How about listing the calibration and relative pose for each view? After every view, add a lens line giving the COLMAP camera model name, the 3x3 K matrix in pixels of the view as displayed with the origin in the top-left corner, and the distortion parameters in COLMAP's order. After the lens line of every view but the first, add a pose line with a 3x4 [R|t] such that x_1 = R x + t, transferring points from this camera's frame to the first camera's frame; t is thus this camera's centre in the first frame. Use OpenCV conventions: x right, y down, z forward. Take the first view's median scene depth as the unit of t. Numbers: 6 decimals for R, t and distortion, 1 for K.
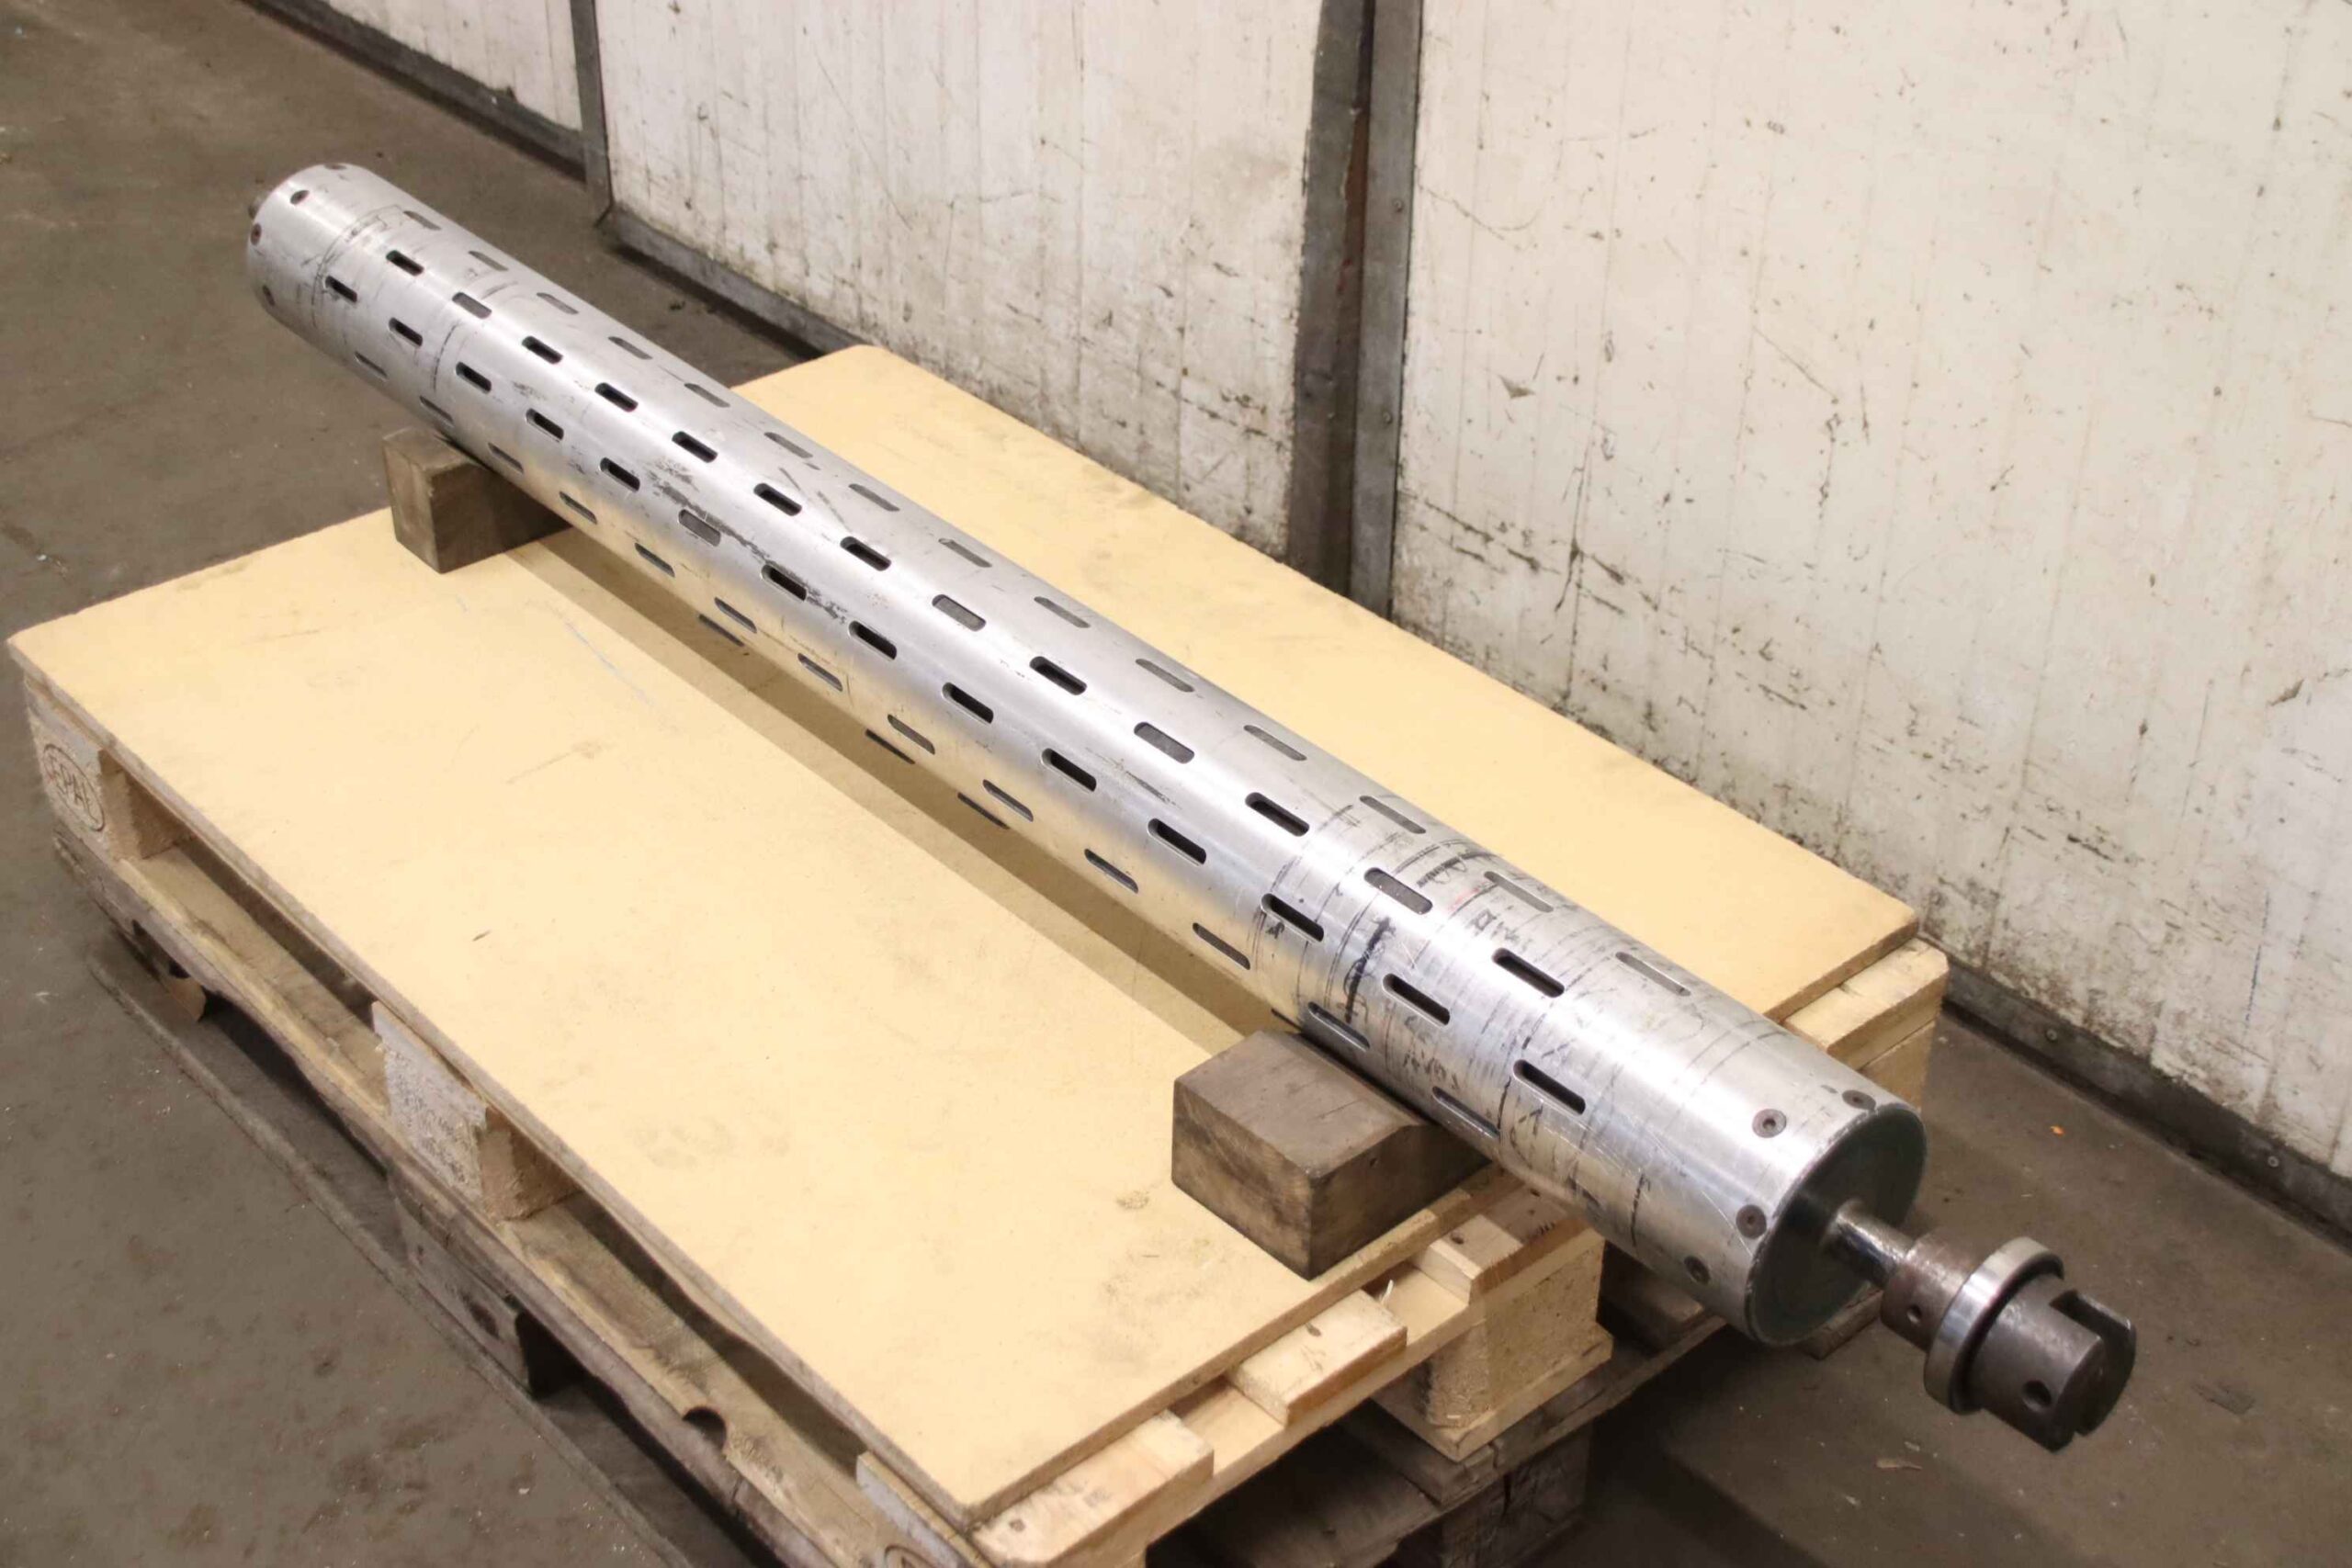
lens RADIAL K [[3100.9, 0, 1178.2], [0, 3100.9, 775.2], [0, 0, 1]] dist [0.020986, 0.000000]
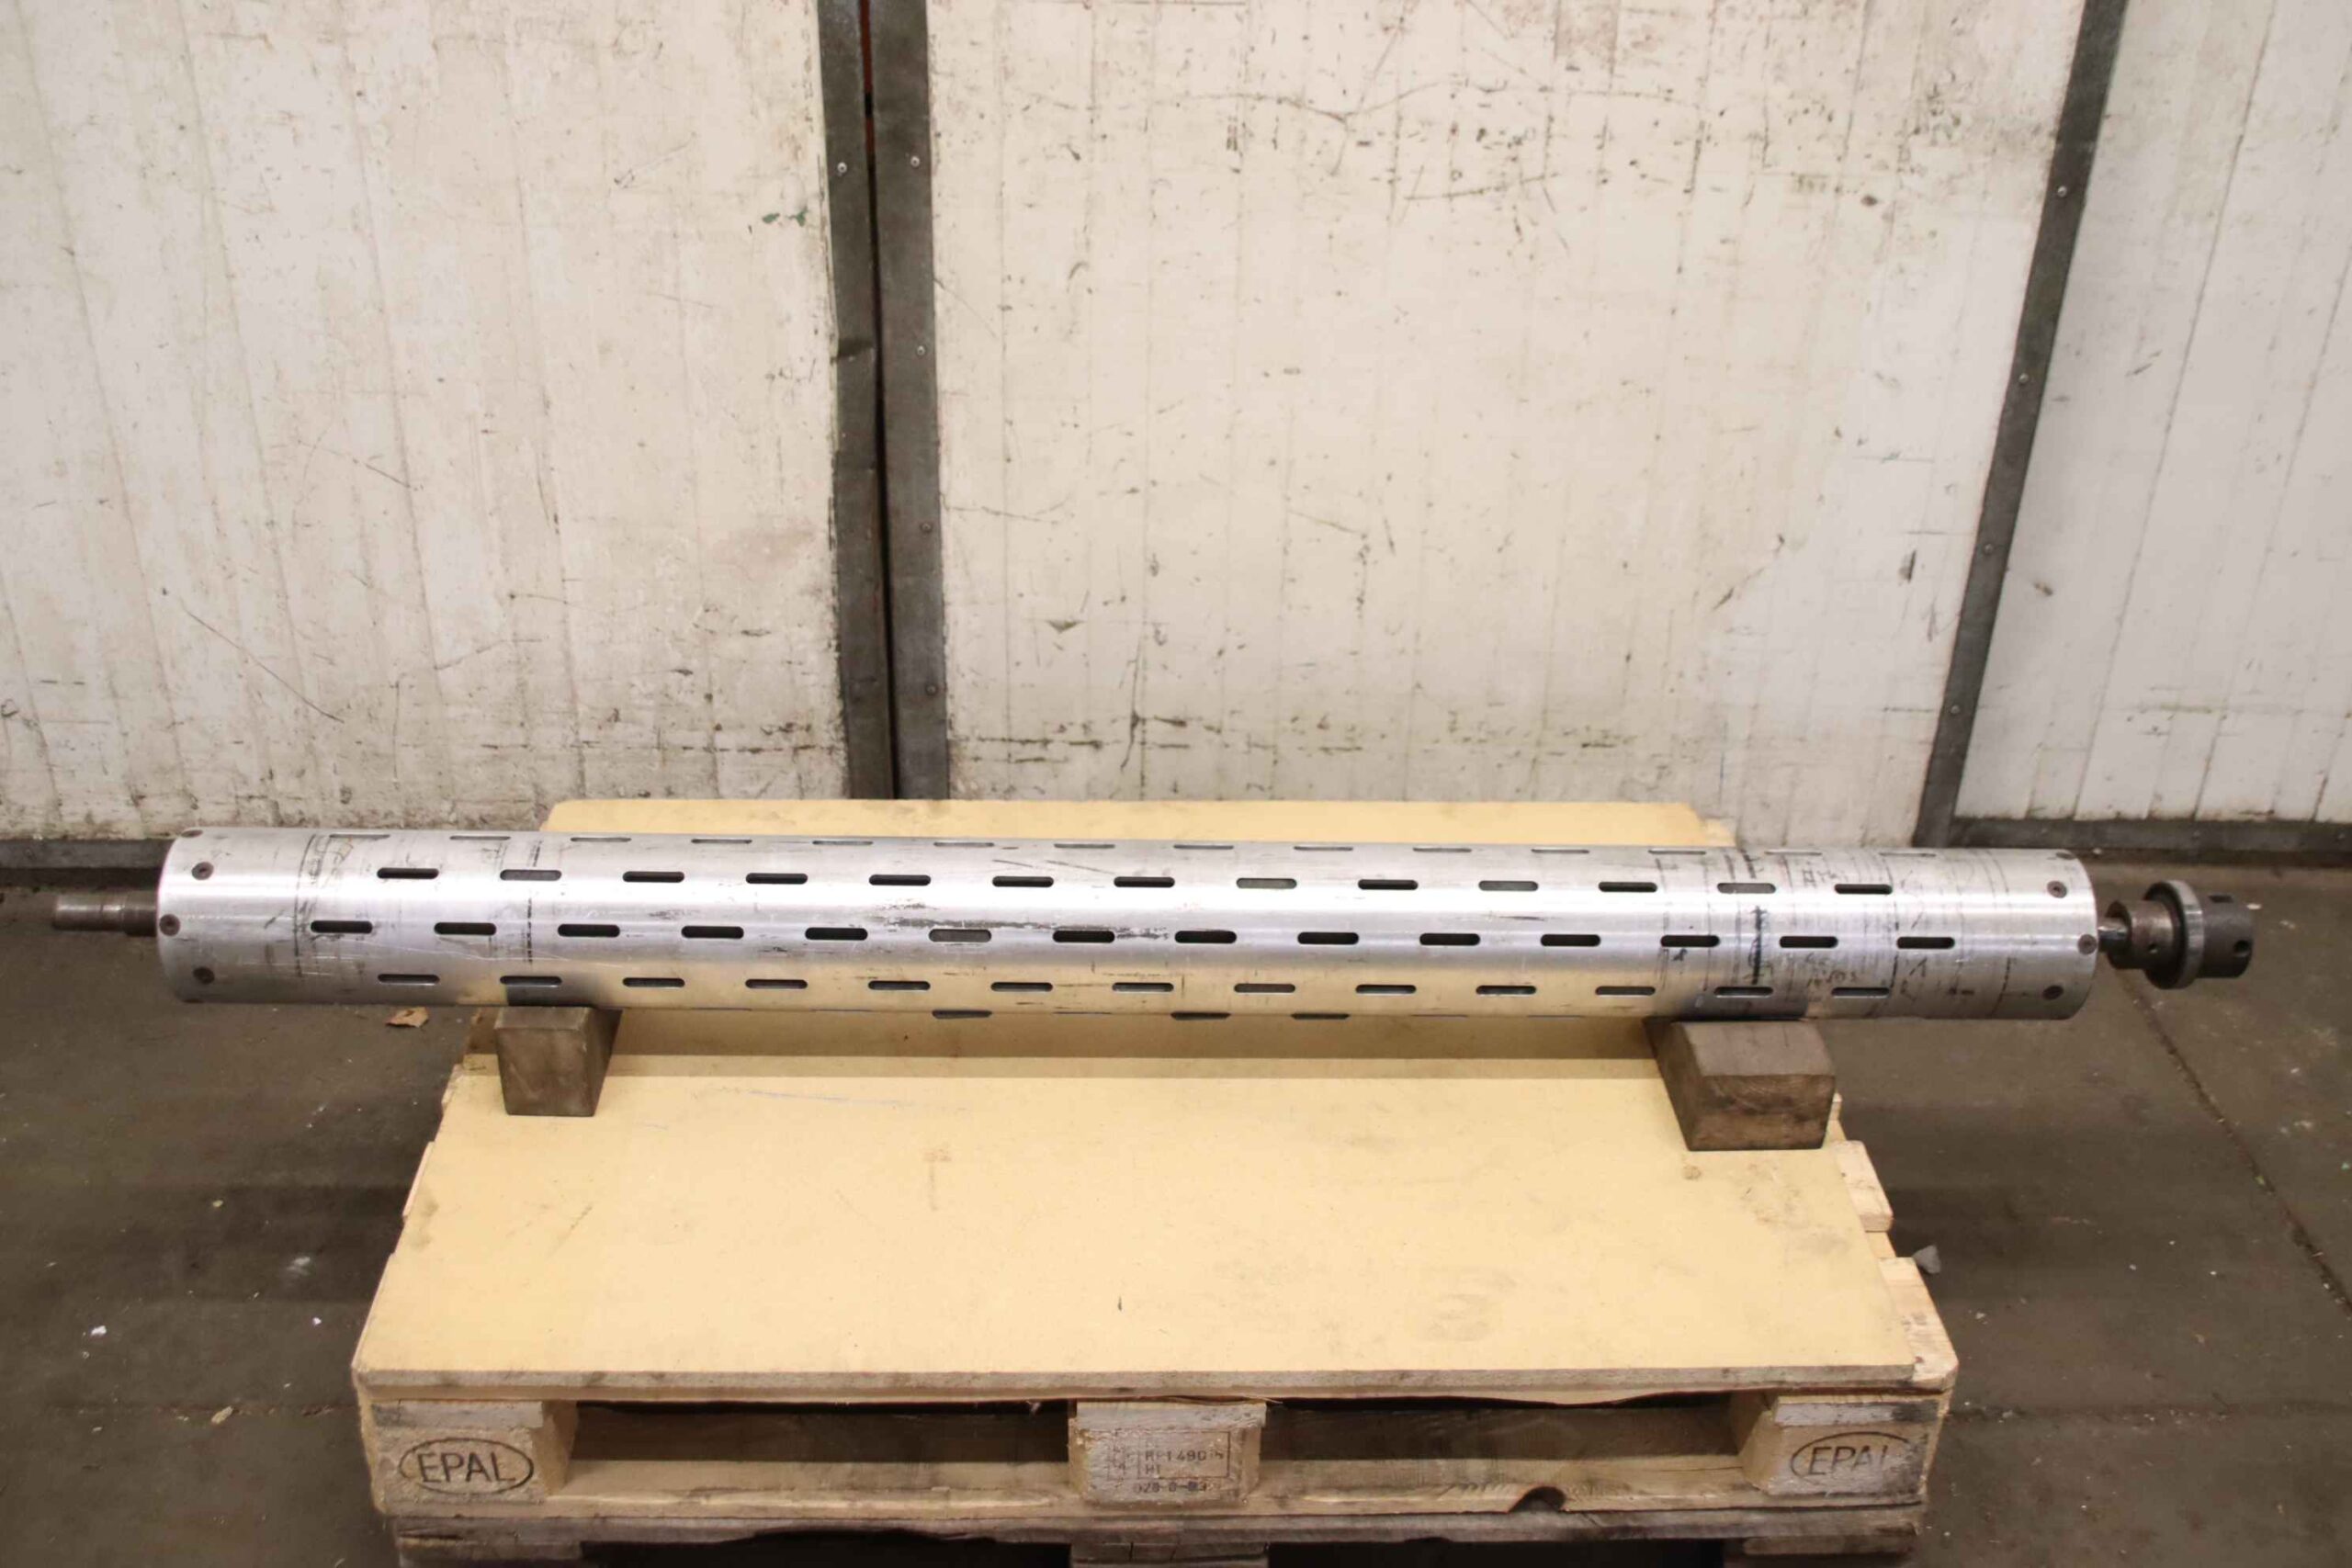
lens RADIAL K [[2470.0, 0, 1173.2], [0, 2470.0, 770.0], [0, 0, 1]] dist [-0.063813, 0.000000]
pose [[0.638710, -0.387876, 0.664532, -0.628660], [0.406615, 0.903352, 0.136455, -0.207883], [-0.653233, 0.183053, 0.734696, 0.224820]]
